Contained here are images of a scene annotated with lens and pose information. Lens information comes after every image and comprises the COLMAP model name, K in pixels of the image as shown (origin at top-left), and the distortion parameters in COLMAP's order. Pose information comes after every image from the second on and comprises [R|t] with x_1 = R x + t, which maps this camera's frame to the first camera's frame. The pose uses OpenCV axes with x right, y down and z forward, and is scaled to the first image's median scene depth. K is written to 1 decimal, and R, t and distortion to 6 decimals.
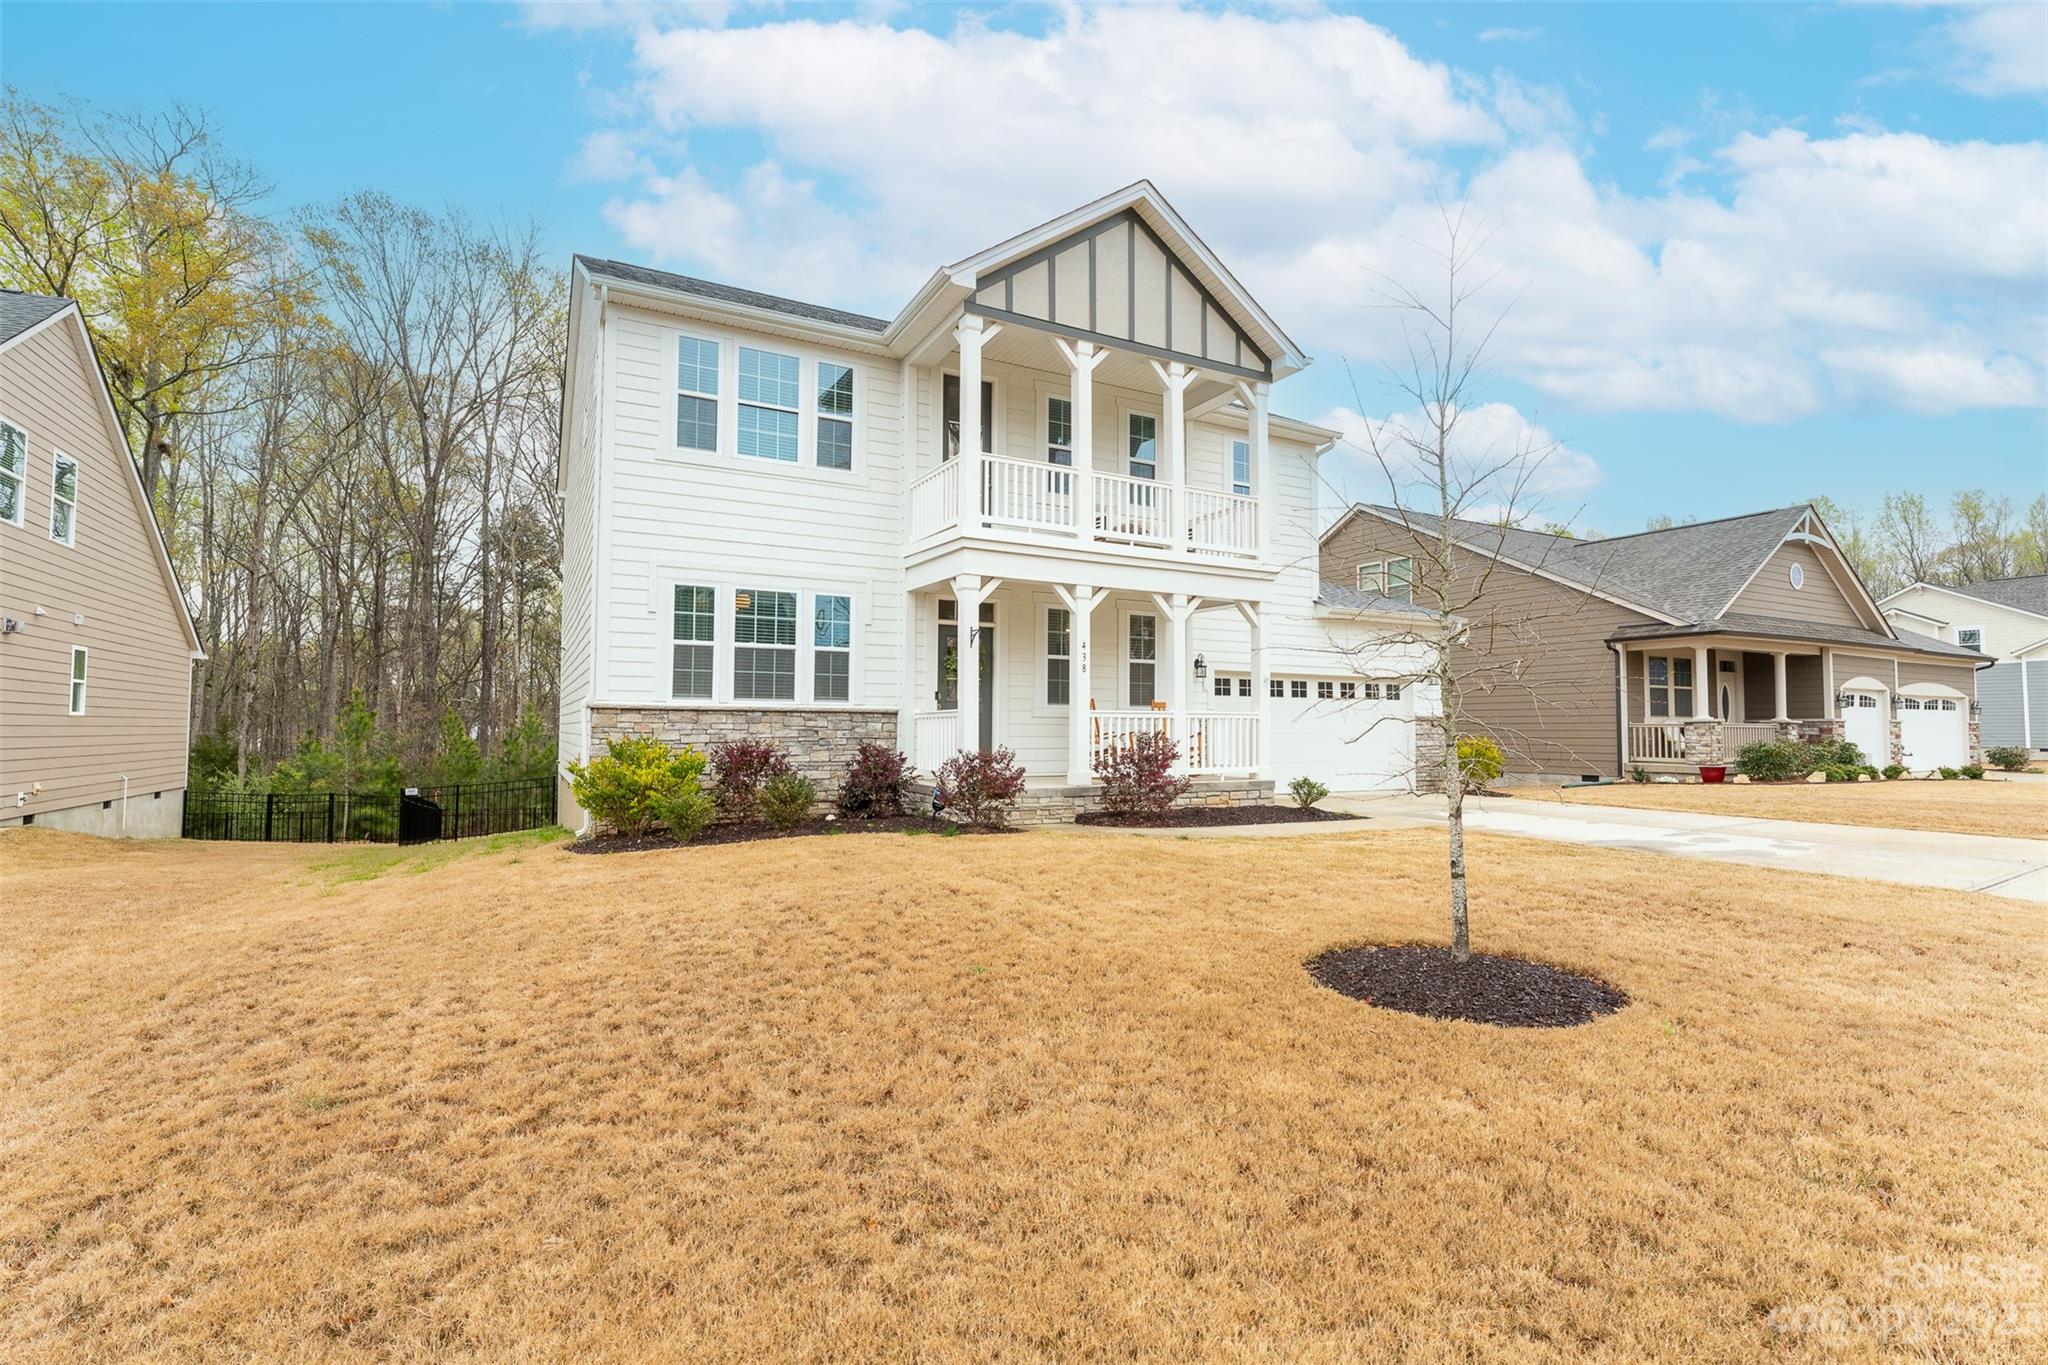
lens RADIAL K [[933.0, 0, 1022.4], [0, 933.0, 683.9], [0, 0, 1]] dist [-0.034483, -0.000410]
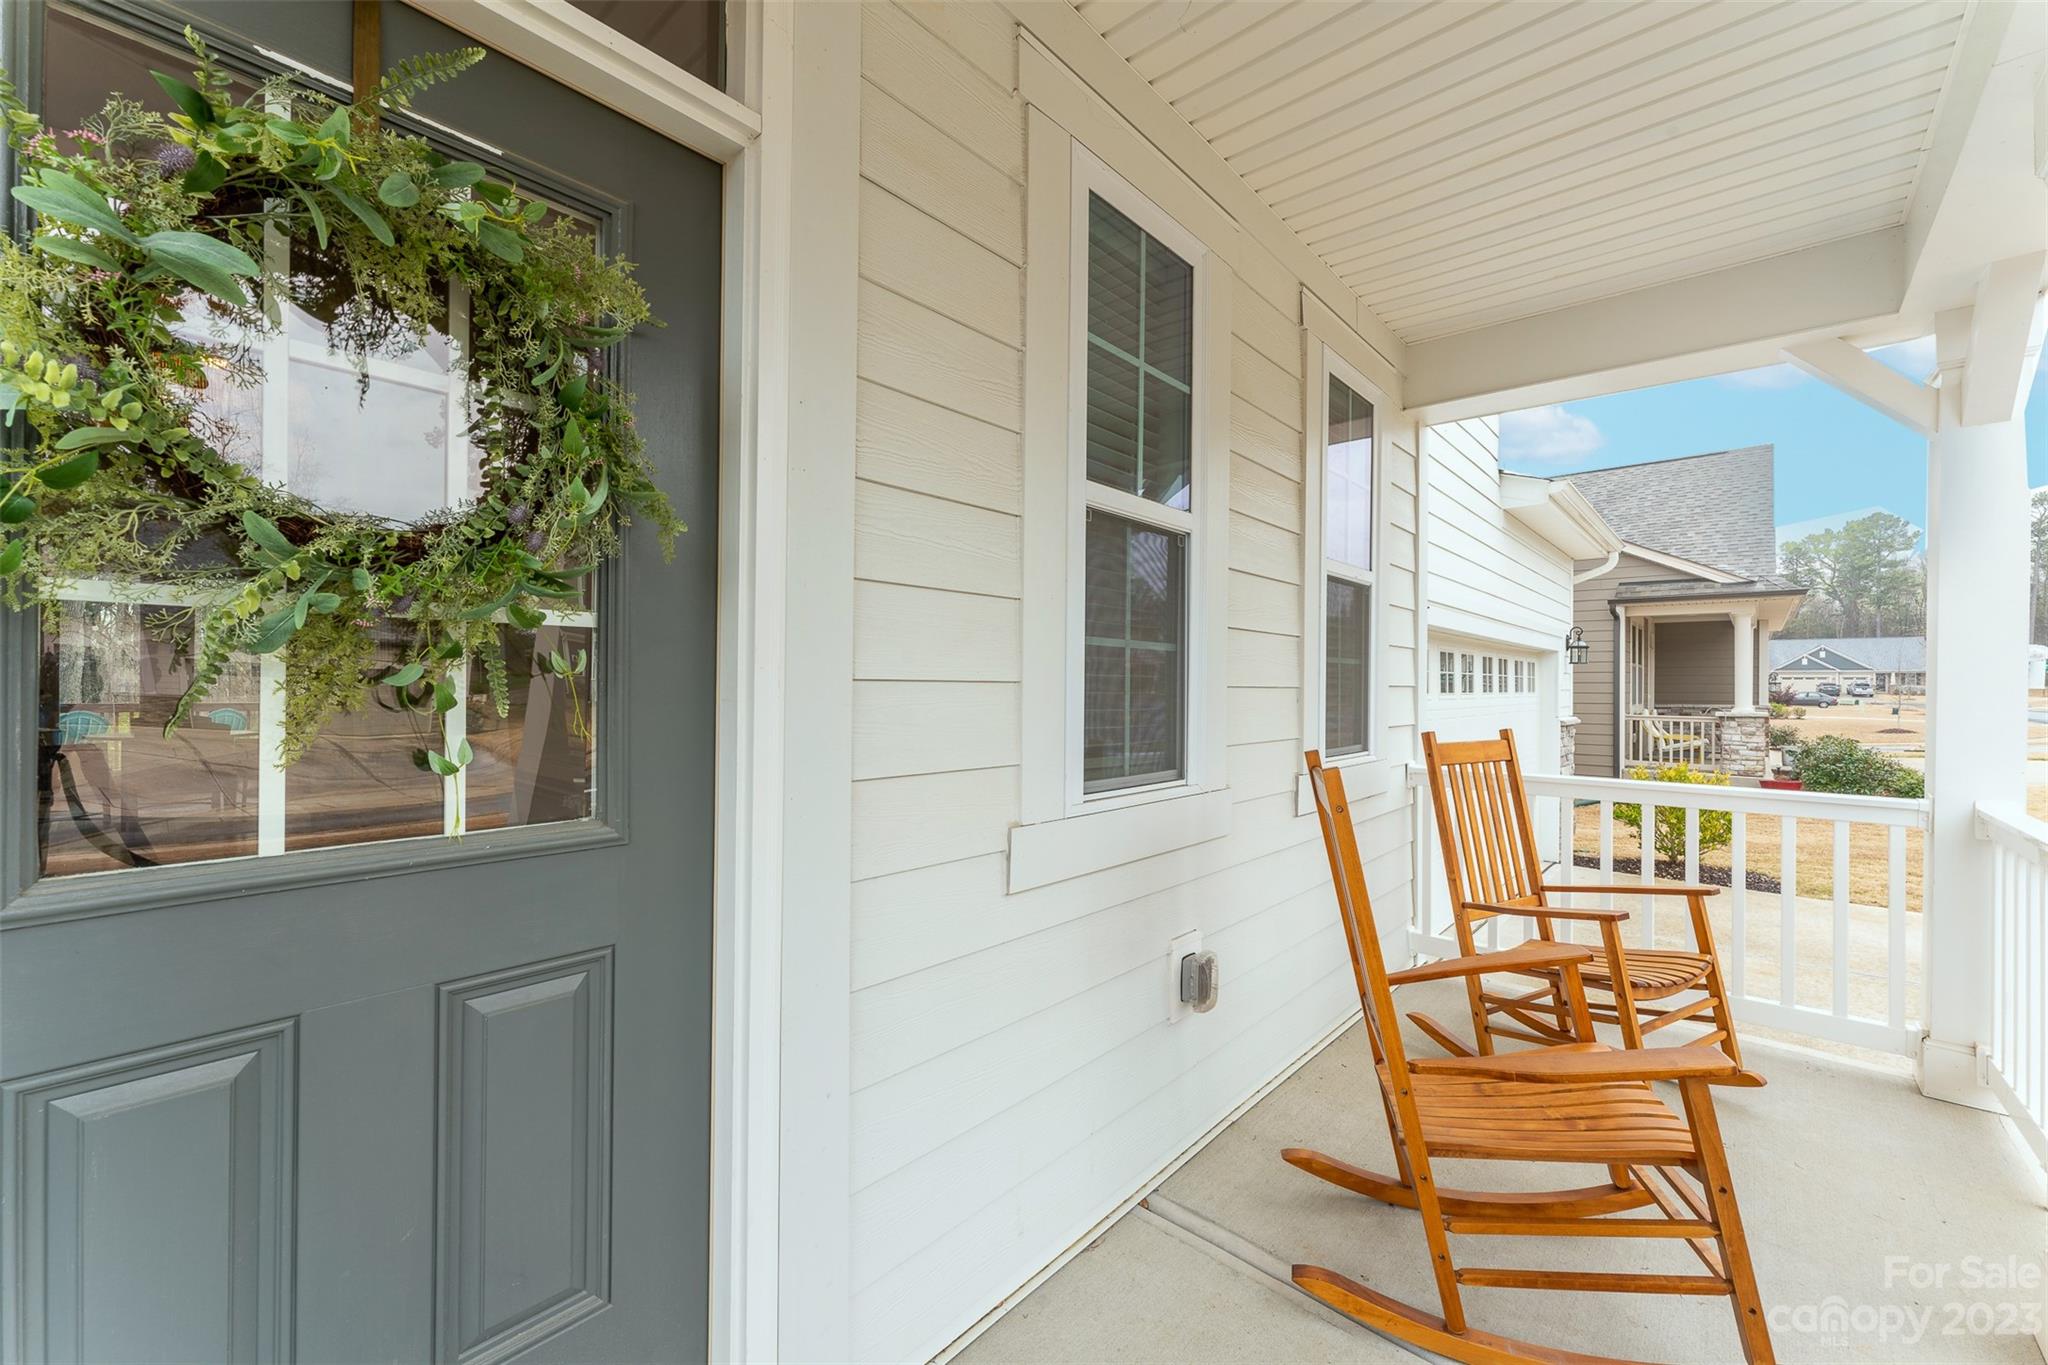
lens RADIAL K [[831.9, 0, 1022.6], [0, 831.9, 686.5], [0, 0, 1]] dist [-0.013713, -0.000194]
pose [[0.938172, 0.000152, 0.346168, -0.037546], [-0.016264, 0.998915, 0.043640, -0.001743], [-0.345786, -0.046572, 0.937157, 0.962191]]
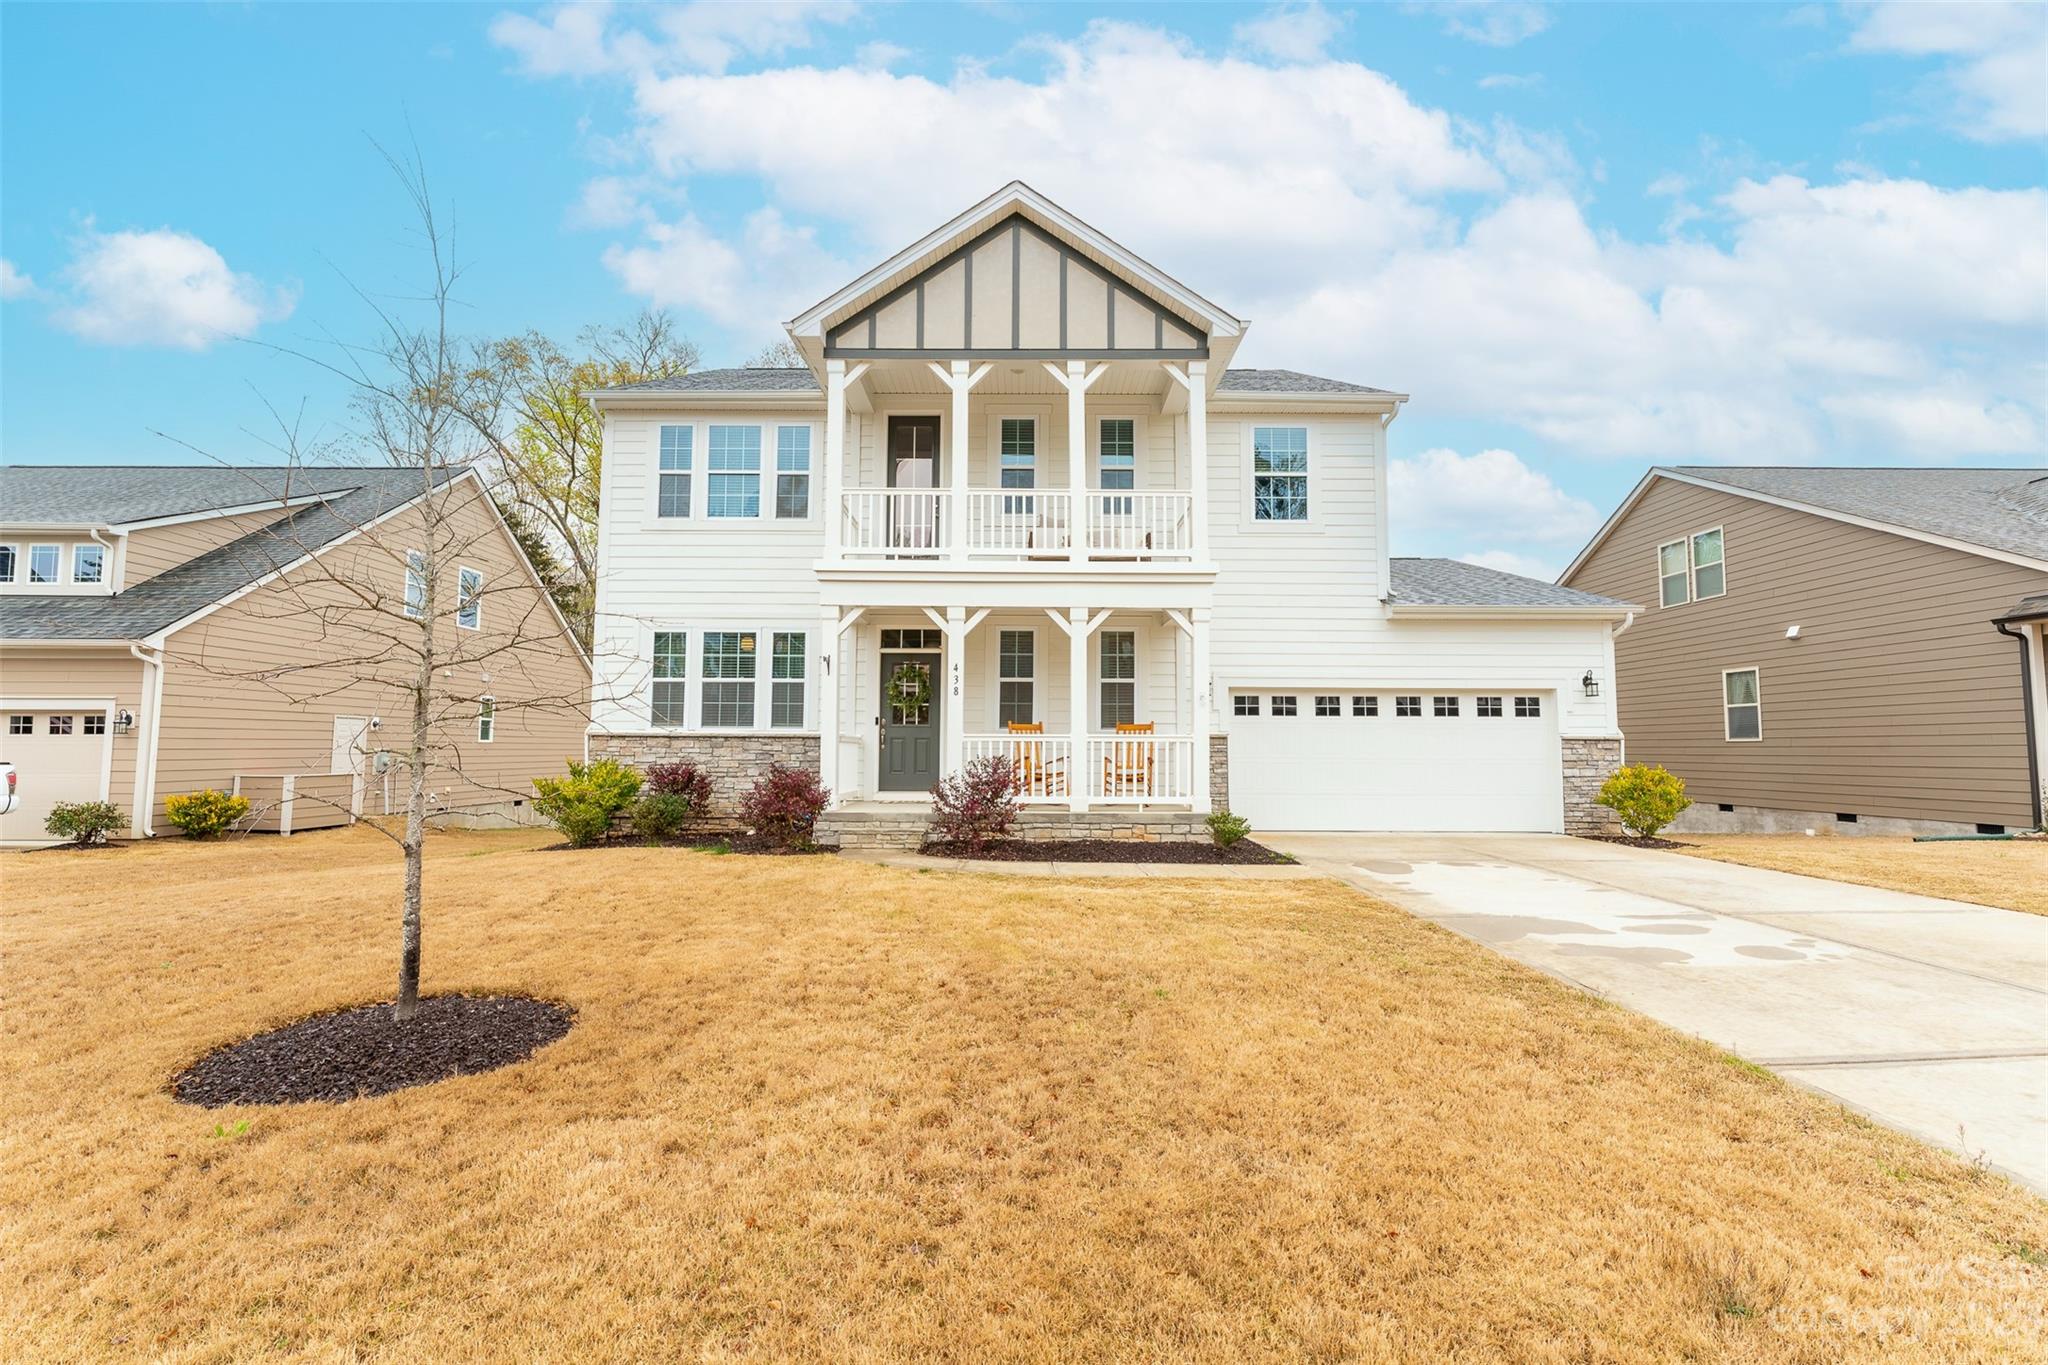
lens RADIAL K [[877.8, 0, 1024.8], [0, 877.8, 681.0], [0, 0, 1]] dist [-0.012006, -0.000419]
pose [[0.880136, -0.036281, -0.473333, 0.545498], [0.021082, 0.999079, -0.037379, 0.008363], [0.474253, 0.022919, 0.880090, 0.215051]]
